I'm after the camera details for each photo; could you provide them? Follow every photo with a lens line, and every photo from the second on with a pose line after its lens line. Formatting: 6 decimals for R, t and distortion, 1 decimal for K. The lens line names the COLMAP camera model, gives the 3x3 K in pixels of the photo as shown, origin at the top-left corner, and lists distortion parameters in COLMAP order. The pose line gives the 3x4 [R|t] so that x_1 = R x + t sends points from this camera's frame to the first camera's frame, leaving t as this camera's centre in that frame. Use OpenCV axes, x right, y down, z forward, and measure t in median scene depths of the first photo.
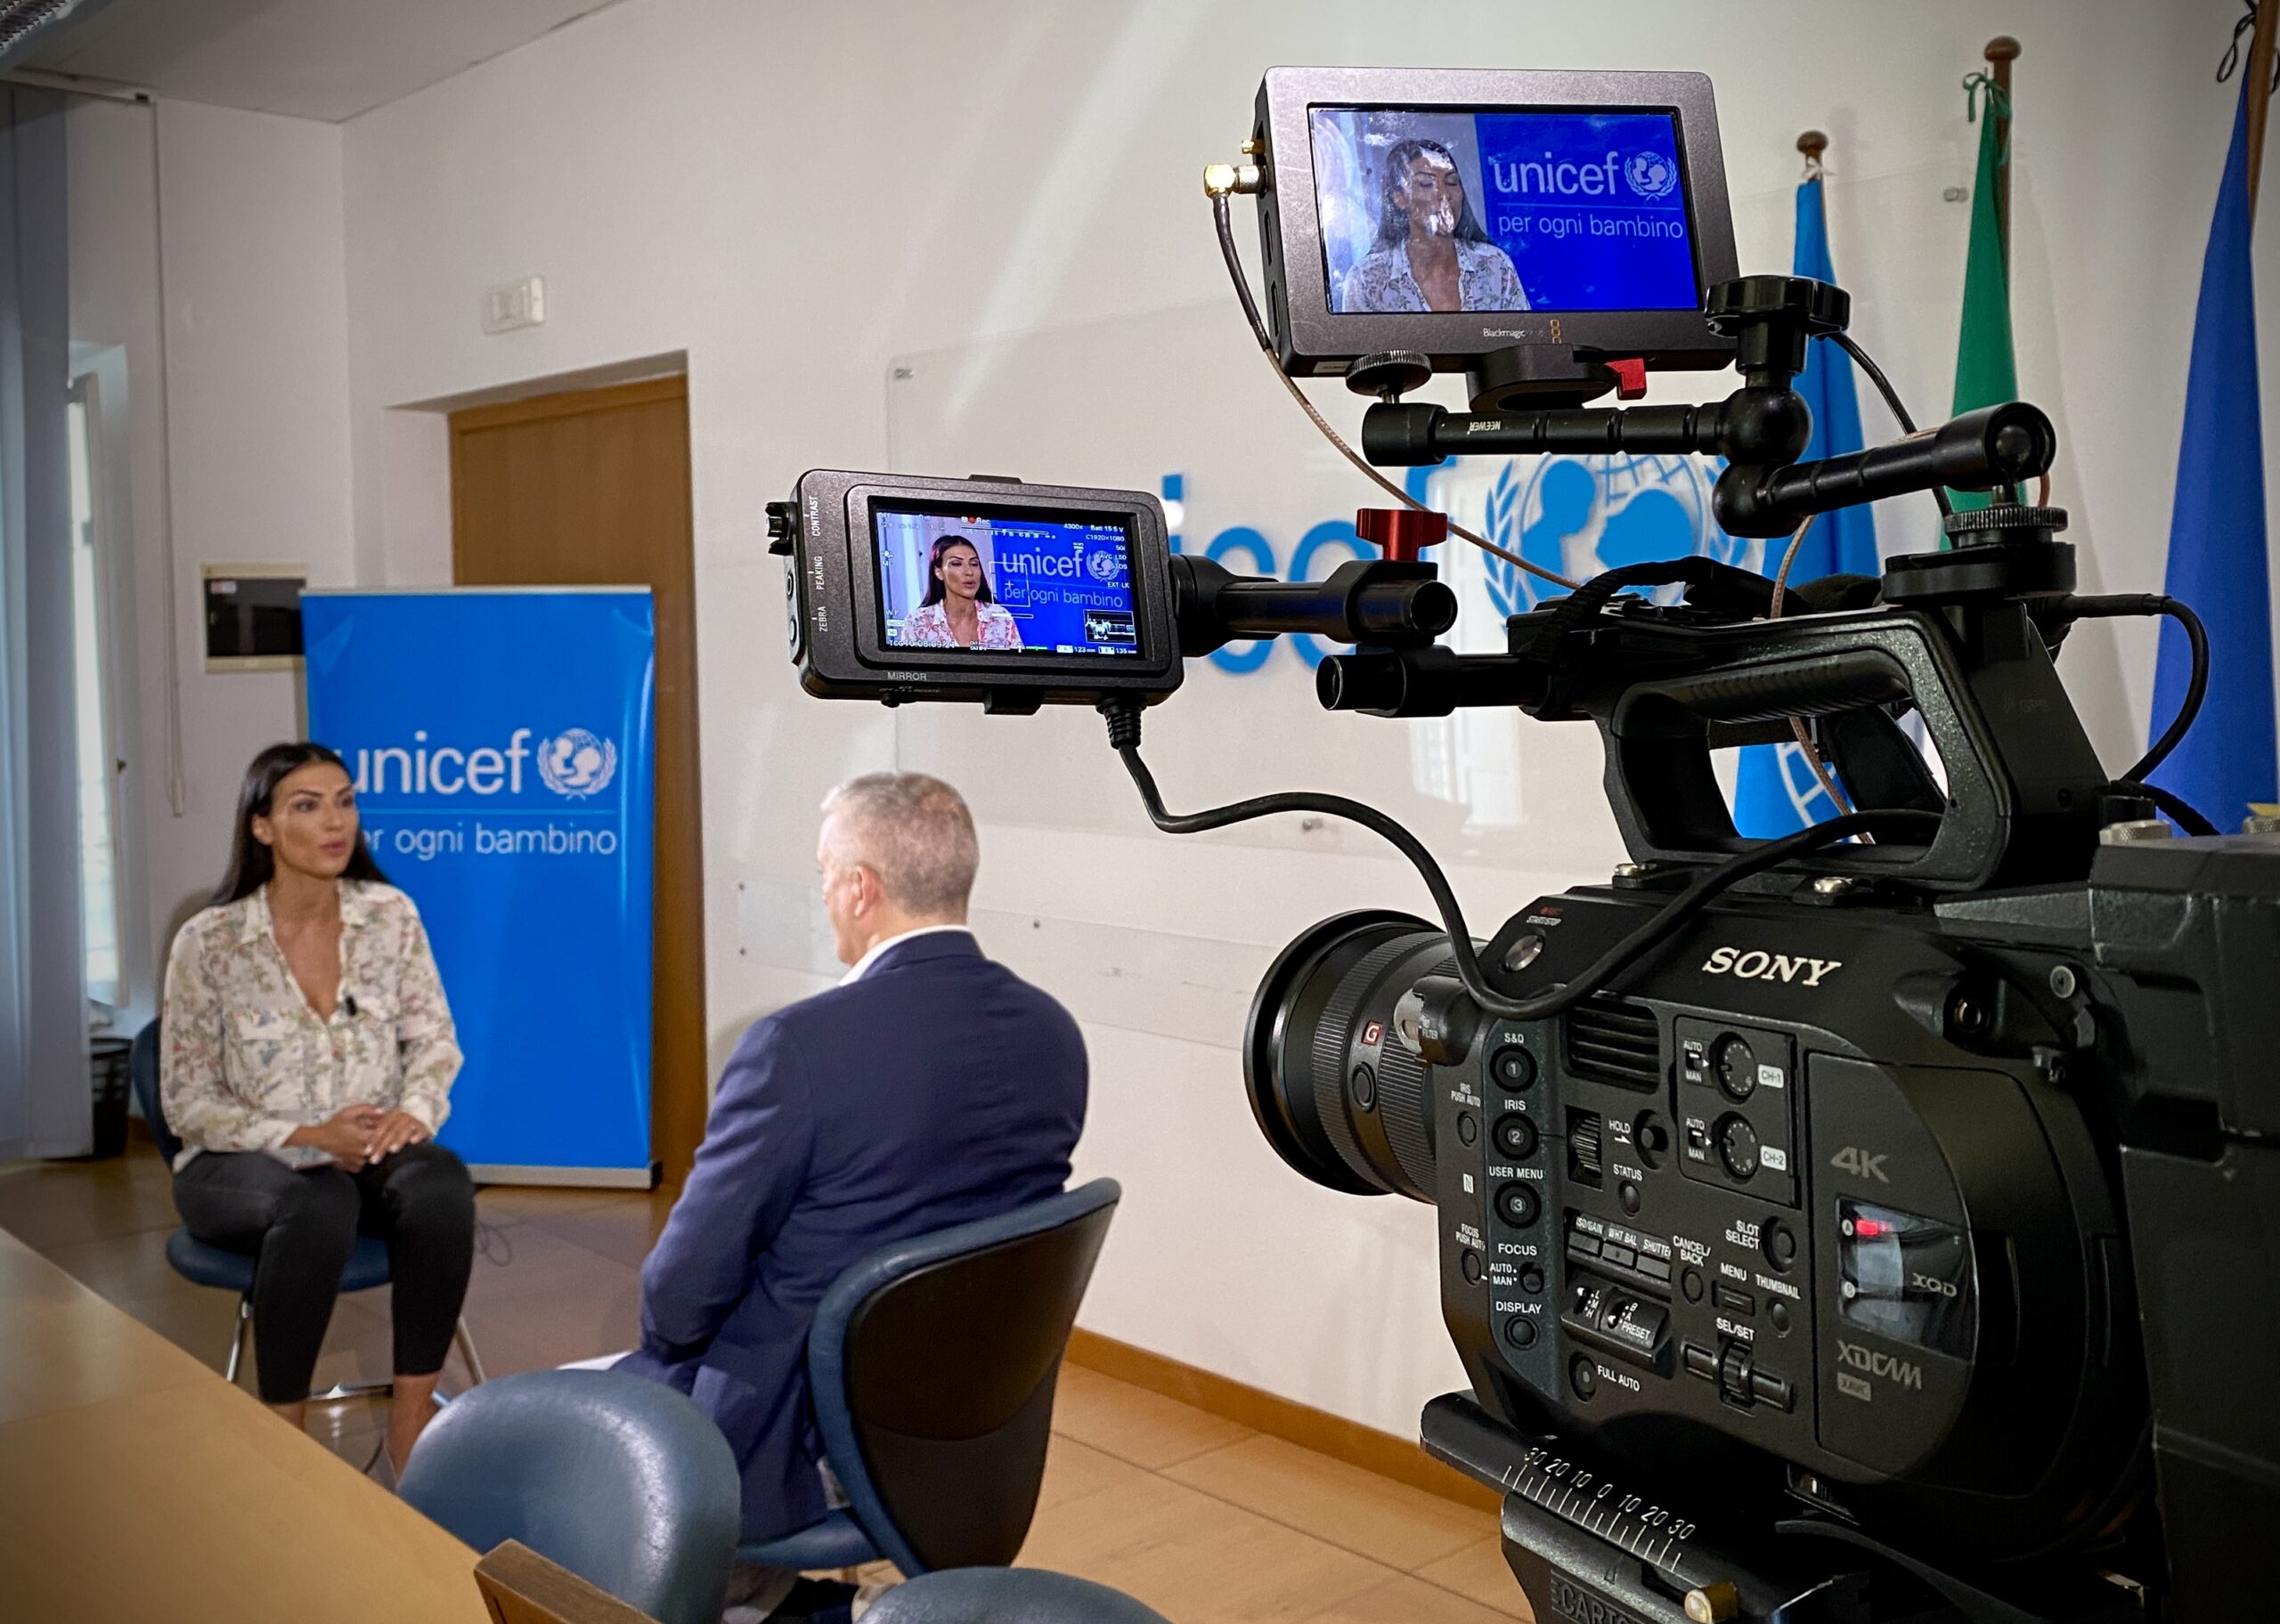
lens RADIAL K [[2341.1, 0, 1140.0], [0, 2341.1, 812.0], [0, 0, 1]] dist [0.170560, -0.557522]
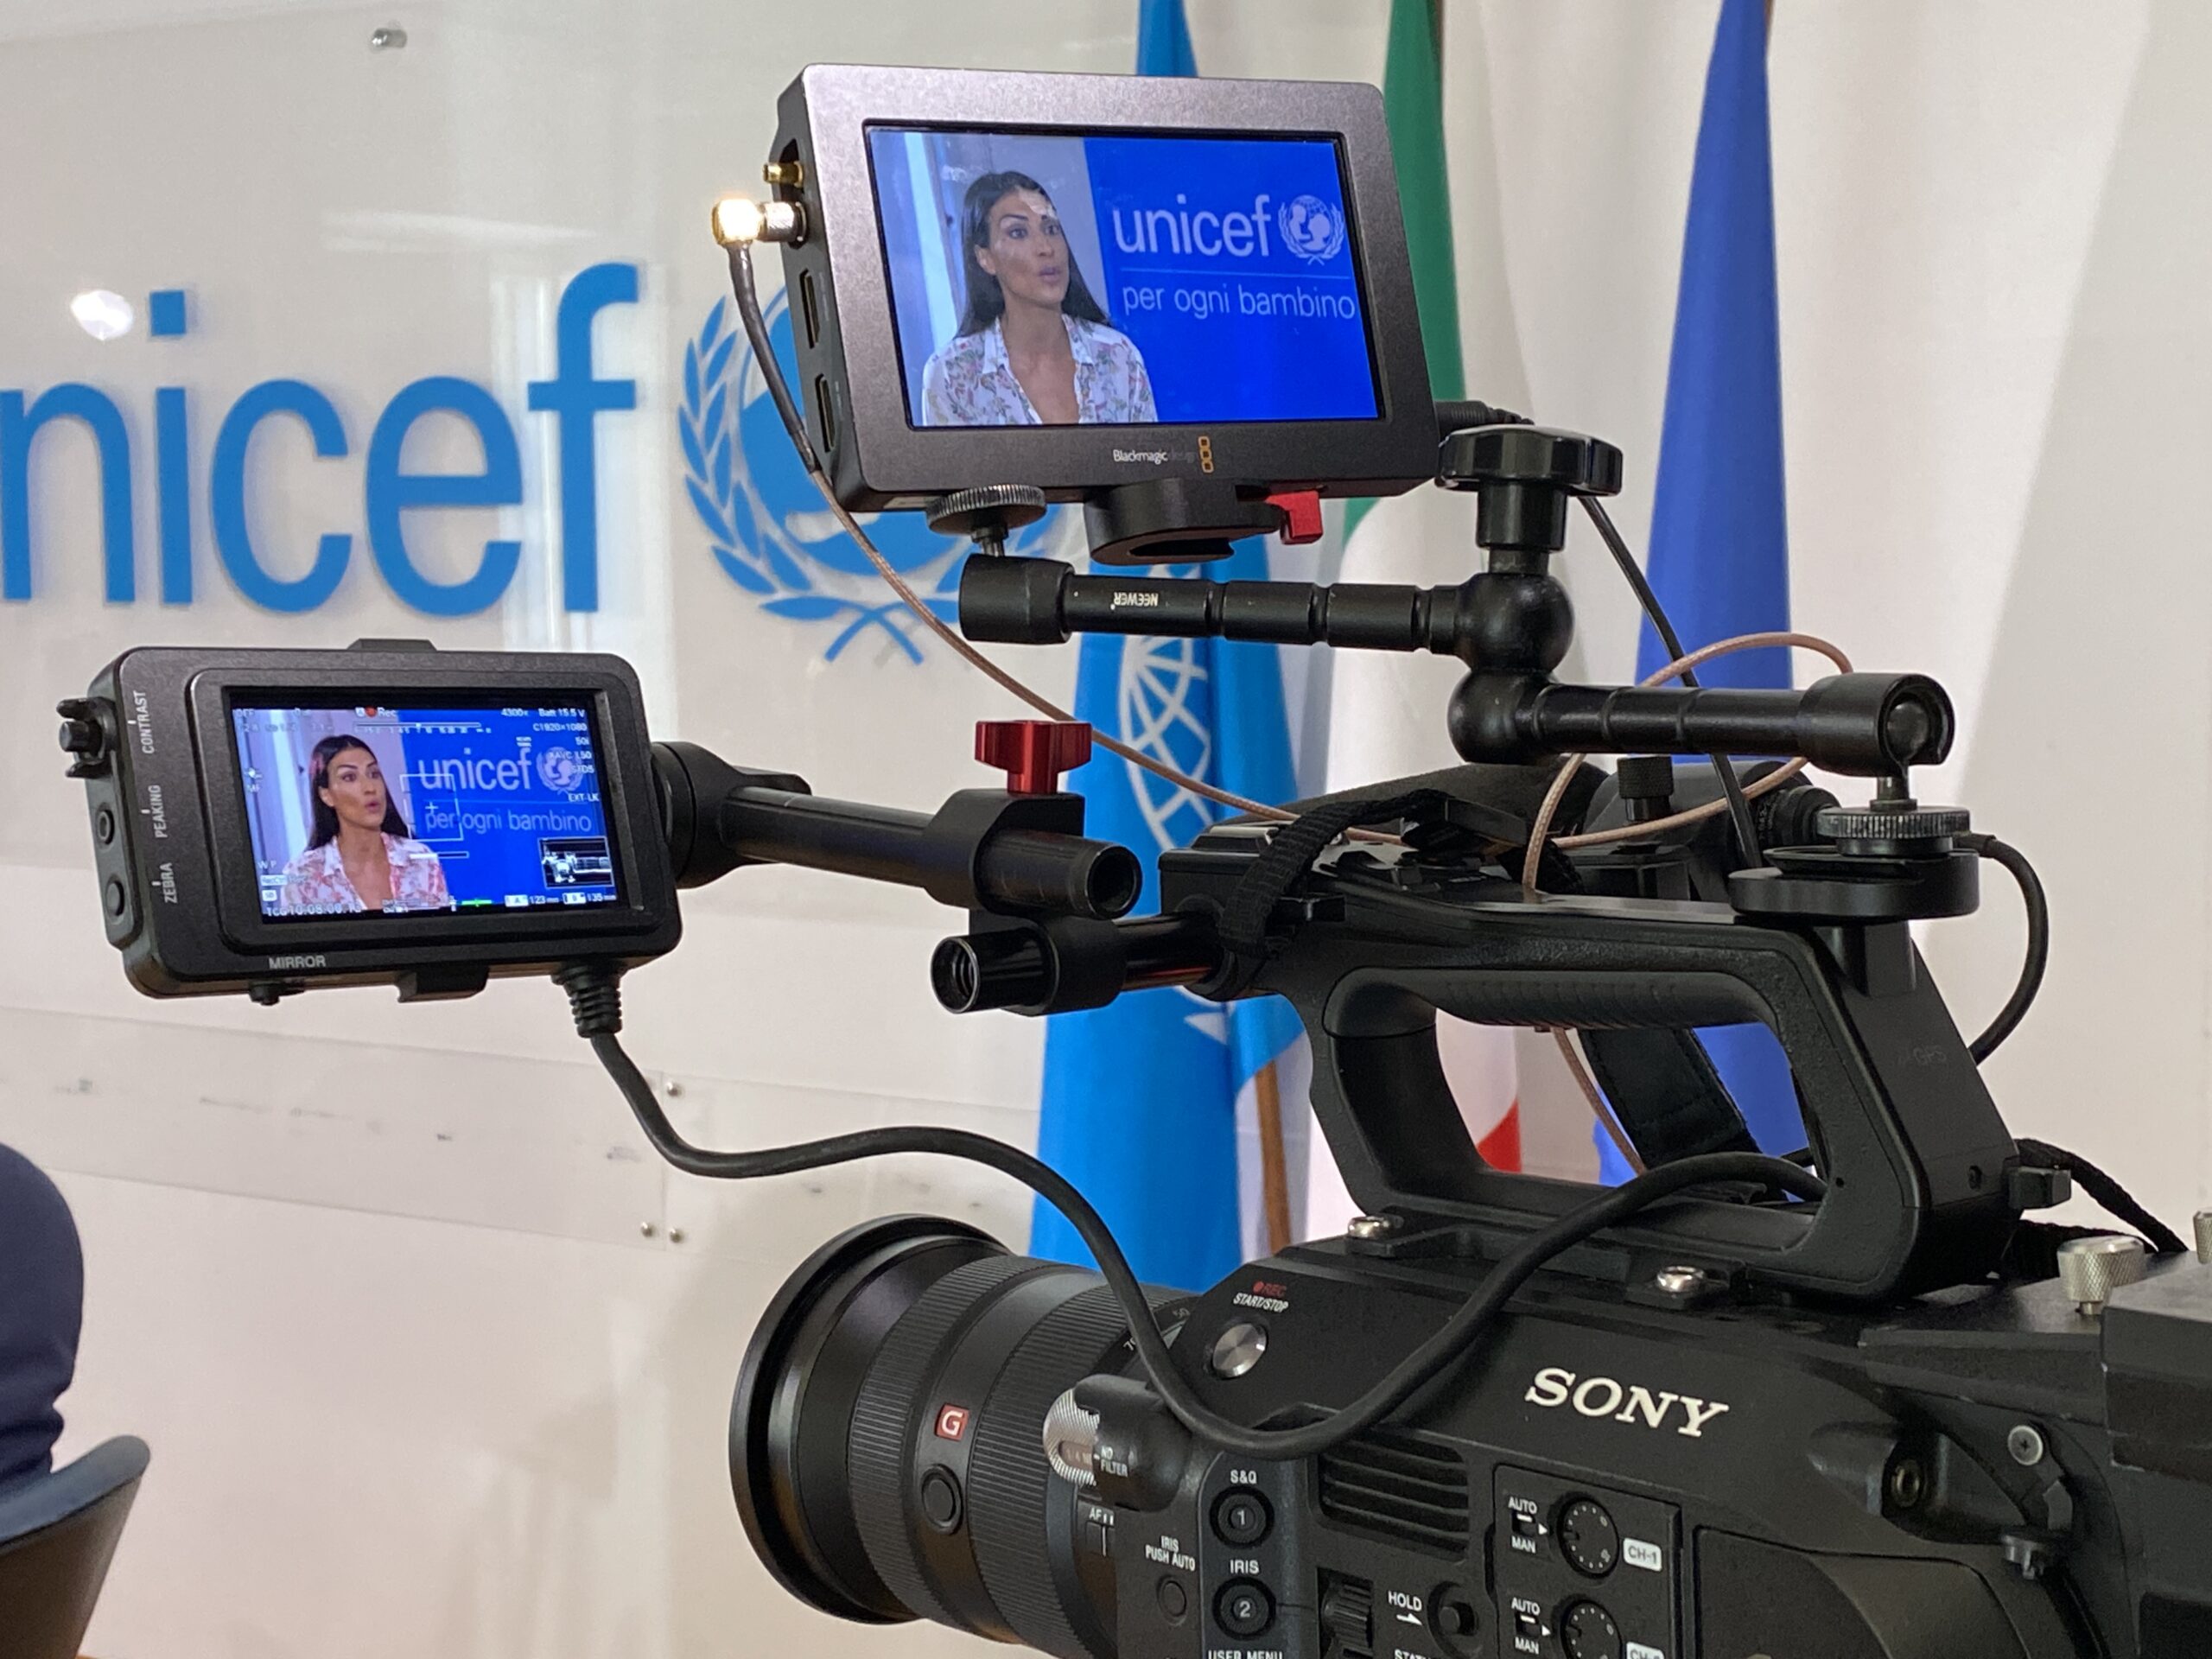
lens RADIAL K [[3661.0, 0, 1106.0], [0, 3661.0, 829.5], [0, 0, 1]] dist [0.108798, 0.022807]
pose [[0.947954, -0.027806, 0.317192, -0.209770], [0.013127, 0.998746, 0.048320, -0.141339], [-0.318137, -0.041641, 0.947130, -0.057044]]
